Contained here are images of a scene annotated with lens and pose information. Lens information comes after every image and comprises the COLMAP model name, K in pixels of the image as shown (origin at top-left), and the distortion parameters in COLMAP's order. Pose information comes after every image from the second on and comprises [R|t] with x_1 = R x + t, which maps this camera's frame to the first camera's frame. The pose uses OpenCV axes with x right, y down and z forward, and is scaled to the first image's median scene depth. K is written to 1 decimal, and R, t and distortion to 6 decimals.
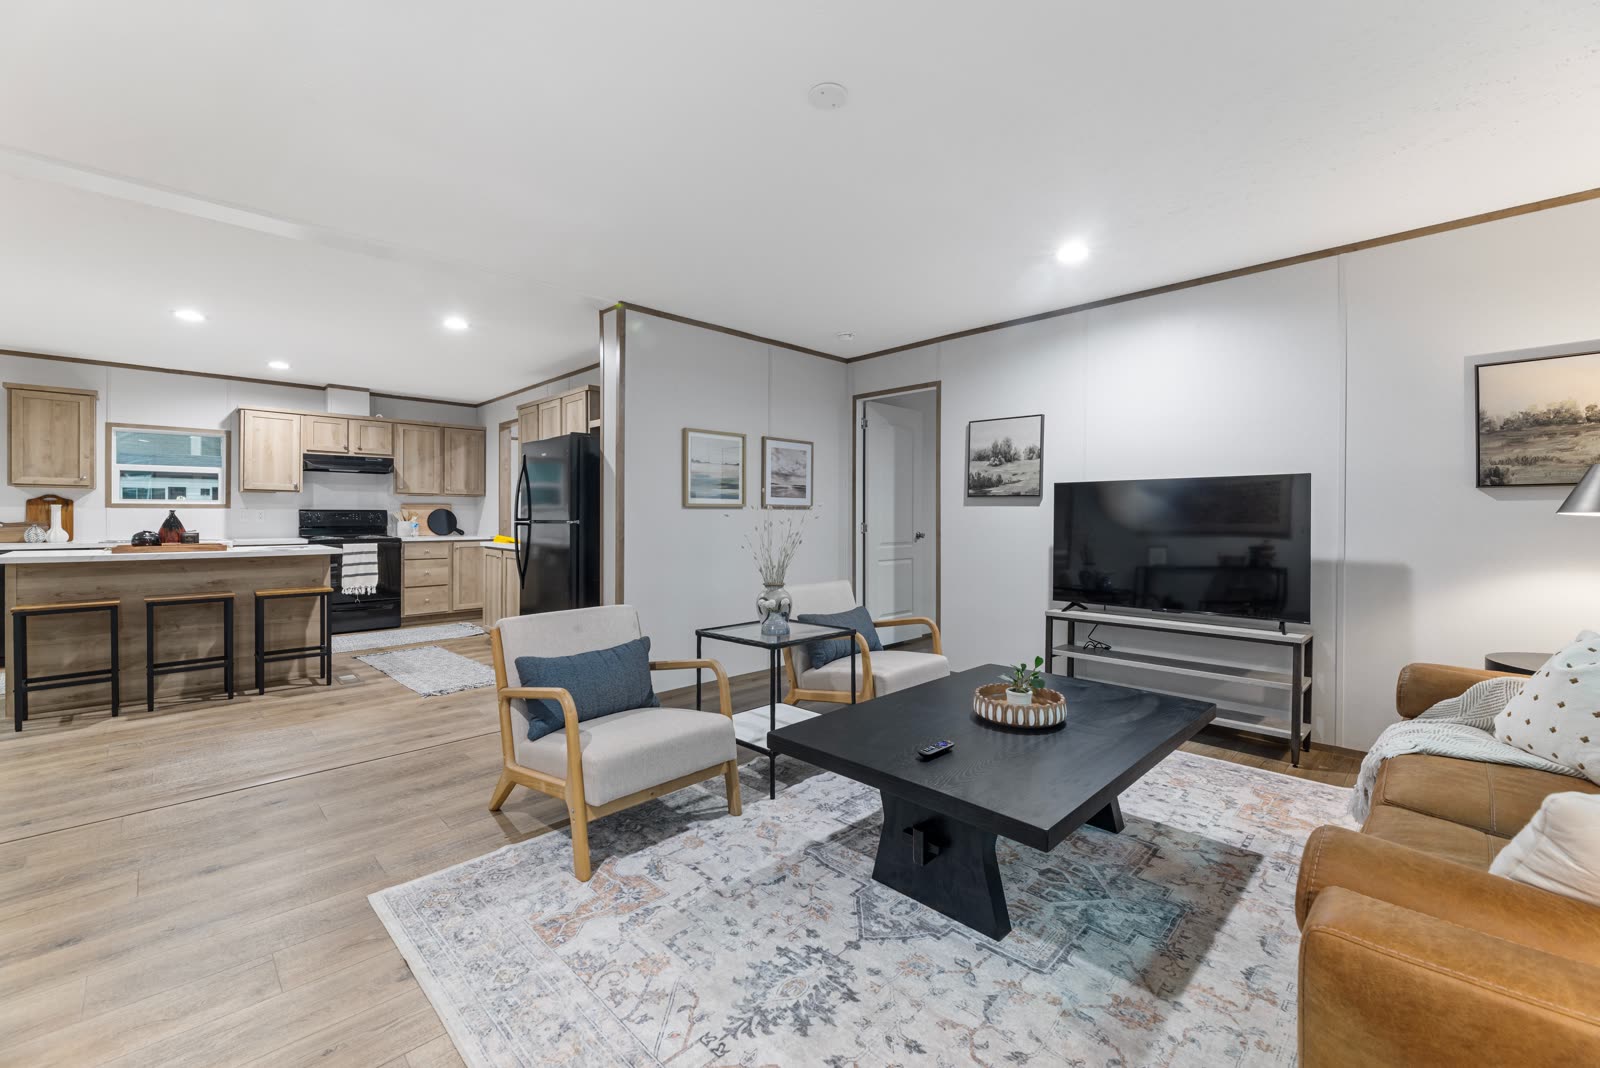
lens RADIAL K [[651.7, 0, 798.1], [0, 651.7, 519.3], [0, 0, 1]] dist [0.000075, -0.000460]
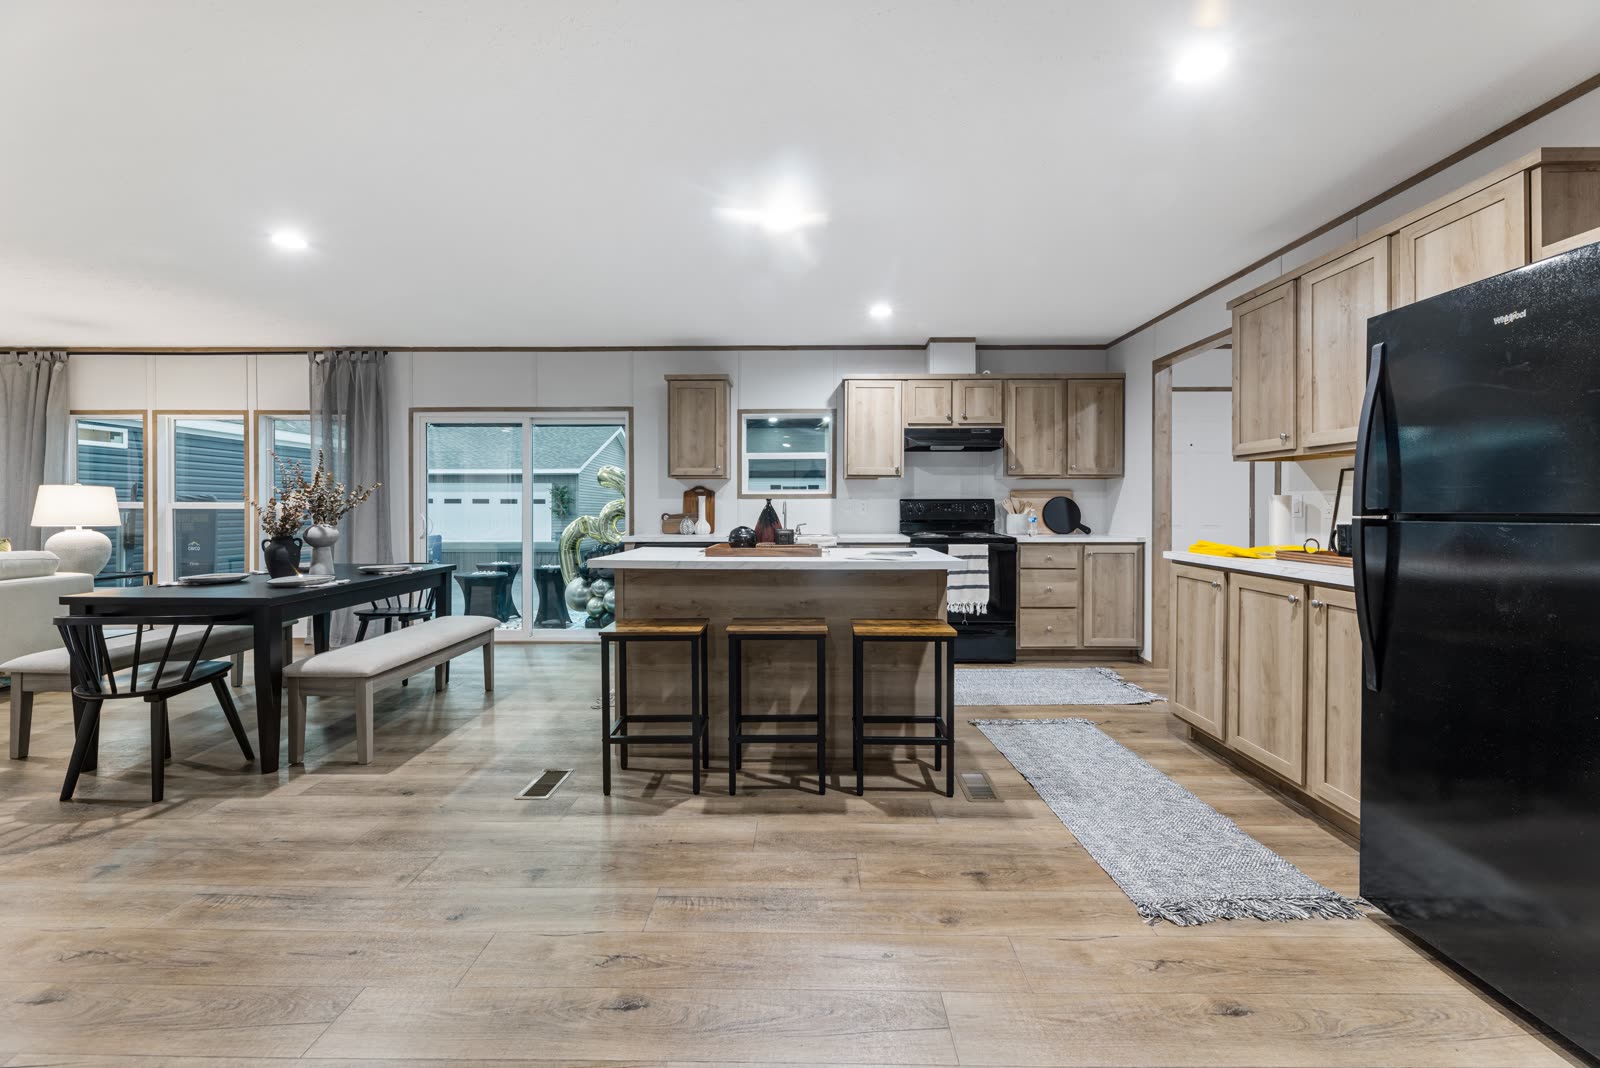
lens RADIAL K [[651.7, 0, 801.4], [0, 651.7, 512.4], [0, 0, 1]] dist [0.000075, -0.000460]
pose [[0.703372, 0.002078, -0.710818, -0.347393], [-0.001060, 0.999998, 0.001874, 0.000075], [0.710821, -0.000565, 0.703373, 0.431217]]
